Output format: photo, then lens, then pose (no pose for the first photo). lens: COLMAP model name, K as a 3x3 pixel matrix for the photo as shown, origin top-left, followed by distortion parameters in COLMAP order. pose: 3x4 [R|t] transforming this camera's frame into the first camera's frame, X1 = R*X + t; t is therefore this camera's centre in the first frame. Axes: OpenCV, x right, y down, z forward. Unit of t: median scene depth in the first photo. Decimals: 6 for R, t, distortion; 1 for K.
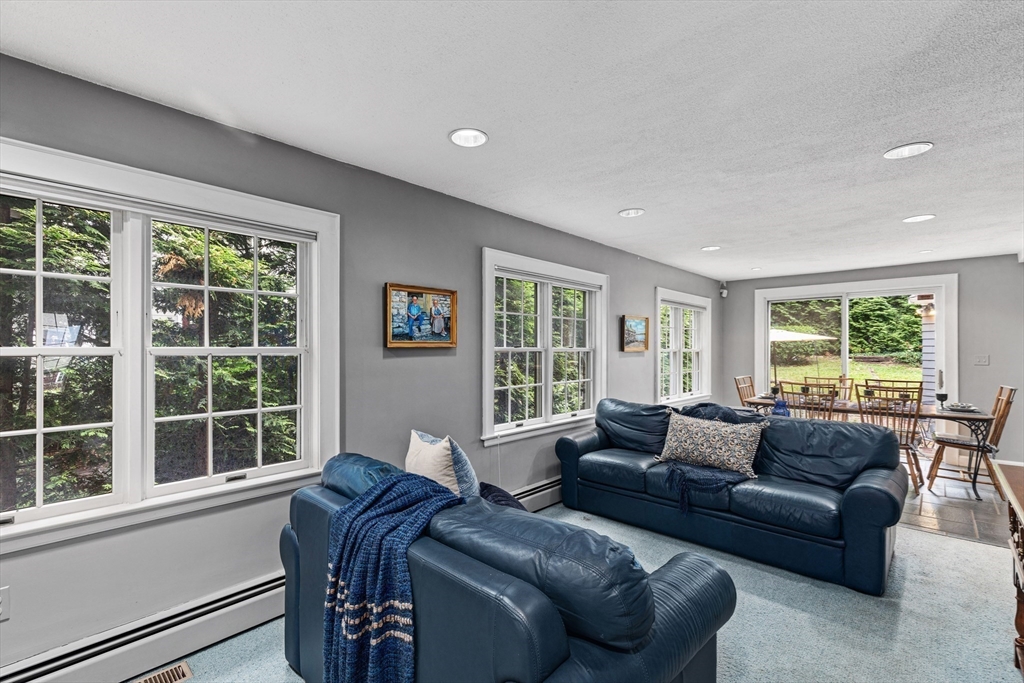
lens RADIAL K [[462.4, 0, 517.2], [0, 462.4, 343.6], [0, 0, 1]] dist [0.010419, -0.001250]
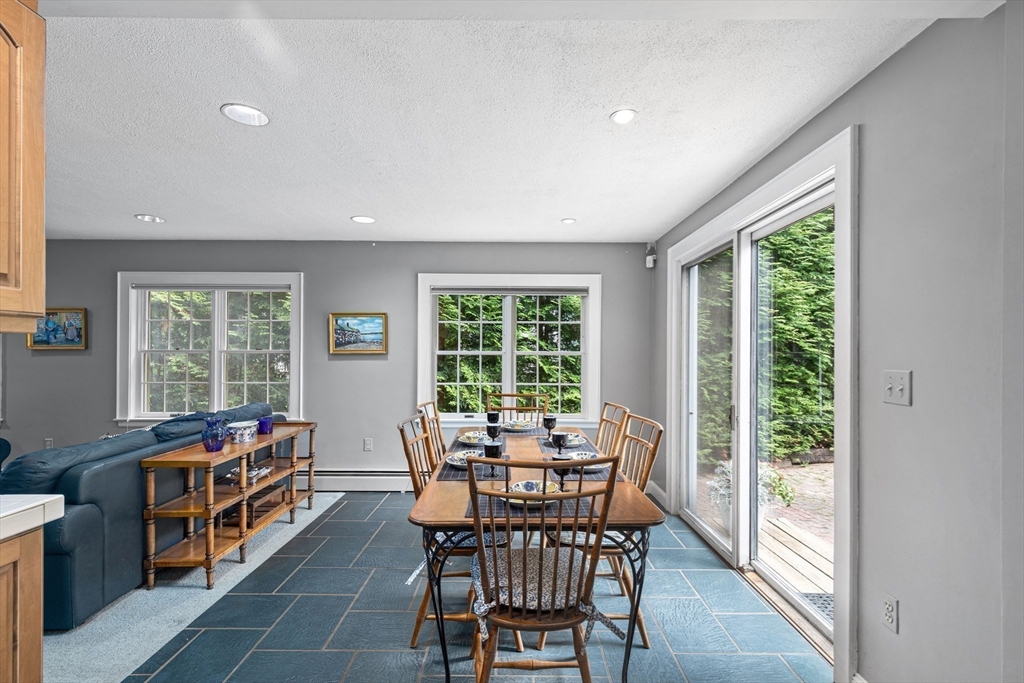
lens RADIAL K [[462.4, 0, 512.2], [0, 462.4, 350.9], [0, 0, 1]] dist [0.010419, -0.001250]
pose [[0.674944, -0.000248, -0.737869, 0.810933], [0.007035, 0.999957, 0.006099, 0.006174], [0.737836, -0.009307, 0.674916, 0.464536]]
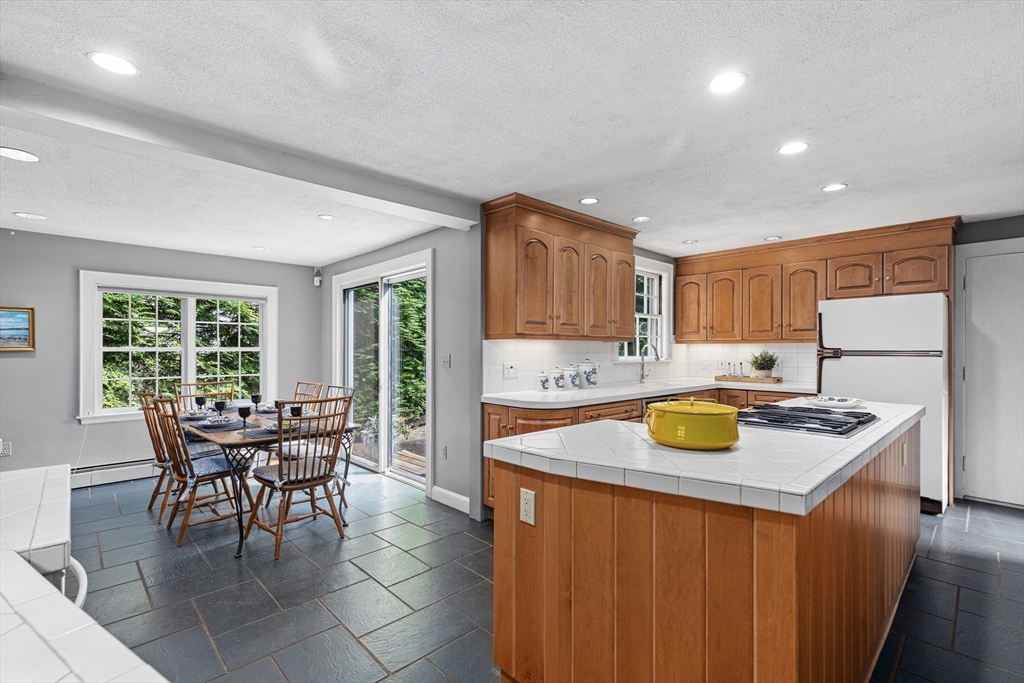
lens RADIAL K [[462.4, 0, 514.1], [0, 462.4, 348.7], [0, 0, 1]] dist [0.010419, -0.001250]
pose [[0.998143, -0.002062, -0.060886, 0.889181], [0.002898, 0.999903, 0.013640, 0.003374], [0.060852, -0.013791, 0.998052, 0.191054]]
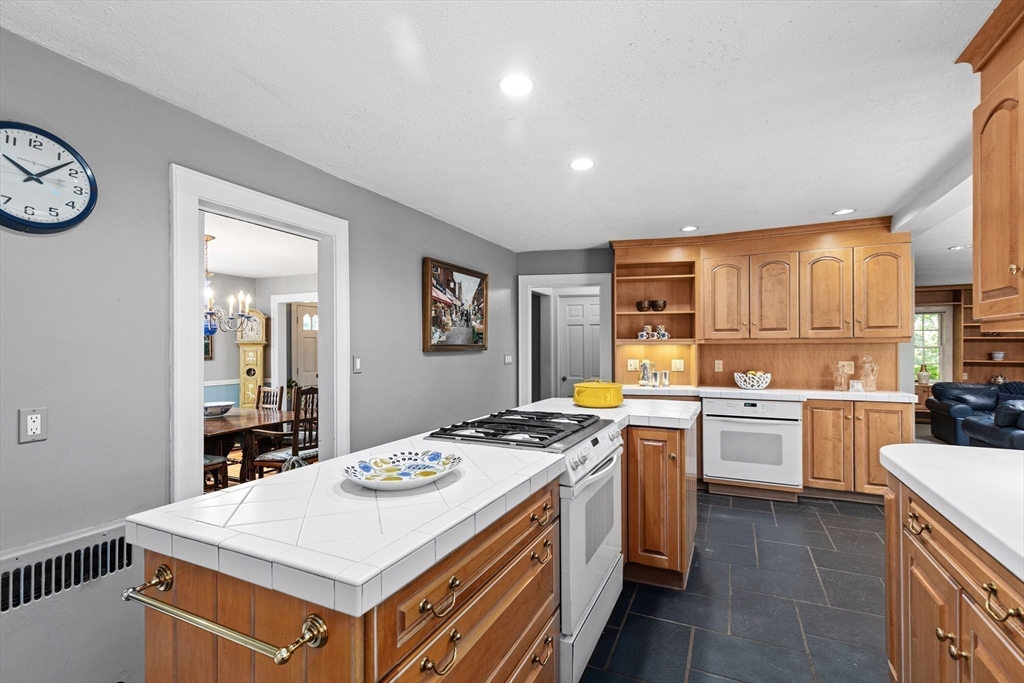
lens RADIAL K [[462.4, 0, 517.1], [0, 462.4, 348.9], [0, 0, 1]] dist [0.010419, -0.001250]
pose [[-0.953067, 0.002323, -0.302749, 1.173992], [0.005206, 0.999948, -0.008718, 0.010163], [0.302714, -0.009885, -0.953030, 0.839972]]
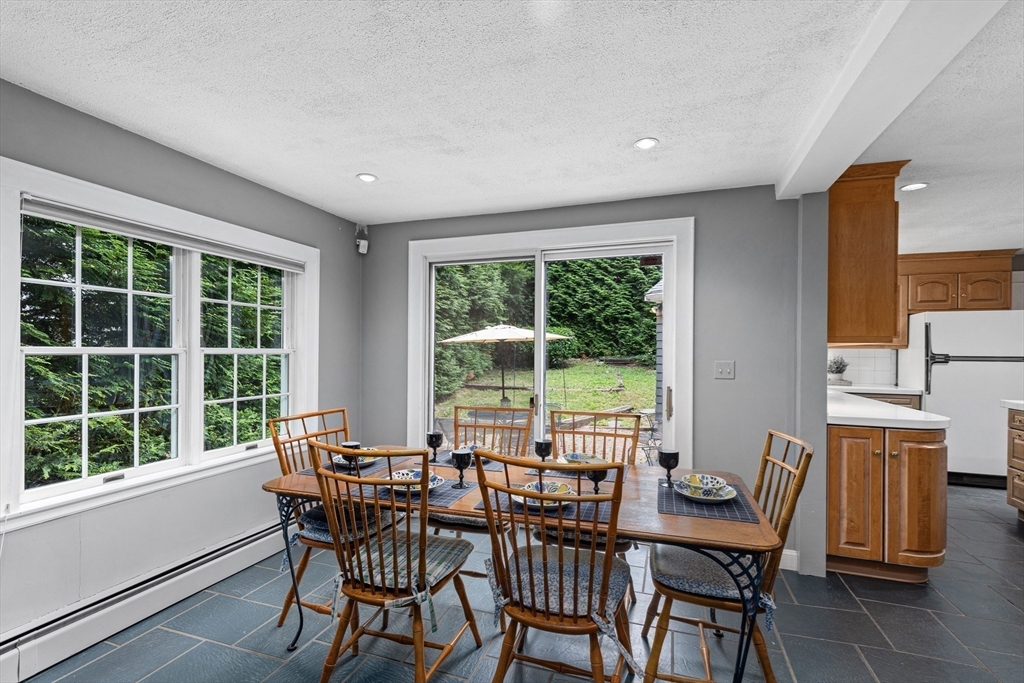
lens RADIAL K [[462.4, 0, 518.3], [0, 462.4, 346.9], [0, 0, 1]] dist [0.010419, -0.001250]
pose [[0.915000, 0.008099, 0.403372, 0.412528], [-0.009051, 0.999959, 0.000453, 0.006946], [-0.403352, -0.004065, 0.915036, 0.449587]]
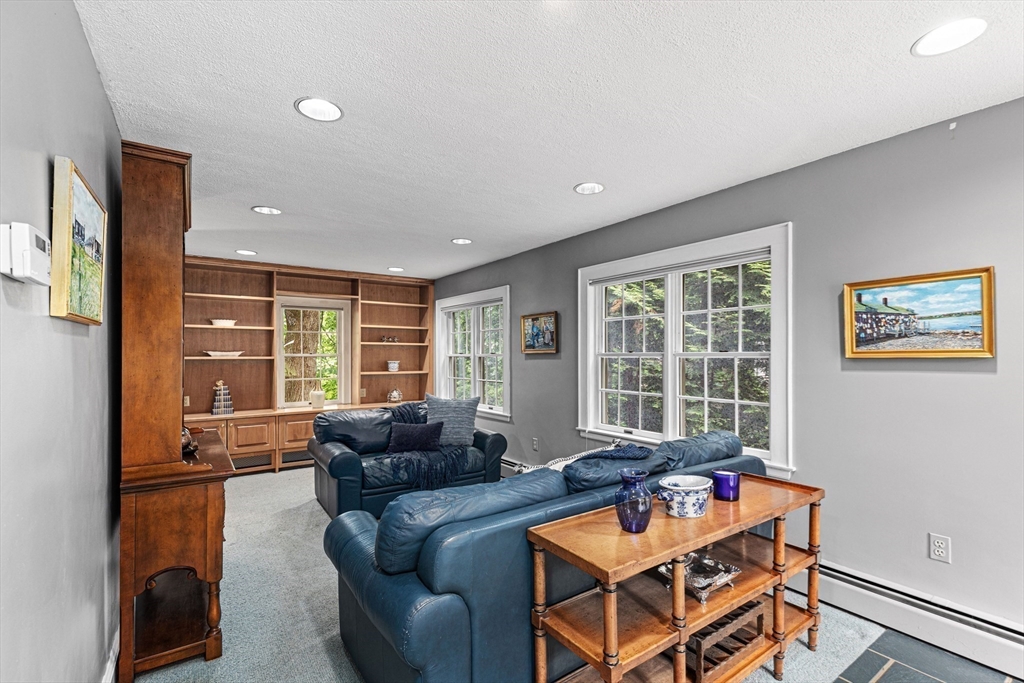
lens RADIAL K [[462.4, 0, 515.9], [0, 462.4, 351.9], [0, 0, 1]] dist [0.010419, -0.001250]
pose [[-0.209314, -0.006044, -0.977830, 0.561615], [0.014314, 0.999855, -0.009244, 0.007148], [0.977744, -0.015932, -0.209197, 0.541468]]
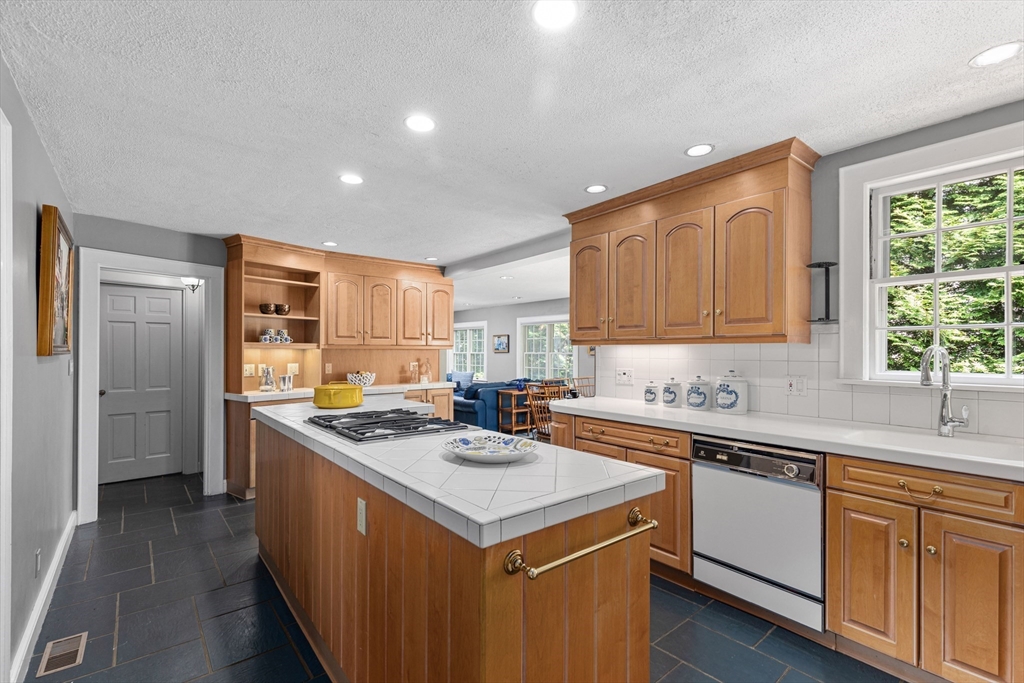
lens RADIAL K [[462.4, 0, 516.6], [0, 462.4, 350.5], [0, 0, 1]] dist [0.010419, -0.001250]
pose [[-0.130813, -0.006226, -0.991387, 1.398142], [0.008343, 0.999938, -0.007381, 0.009453], [0.991372, -0.009236, -0.130753, 0.684191]]
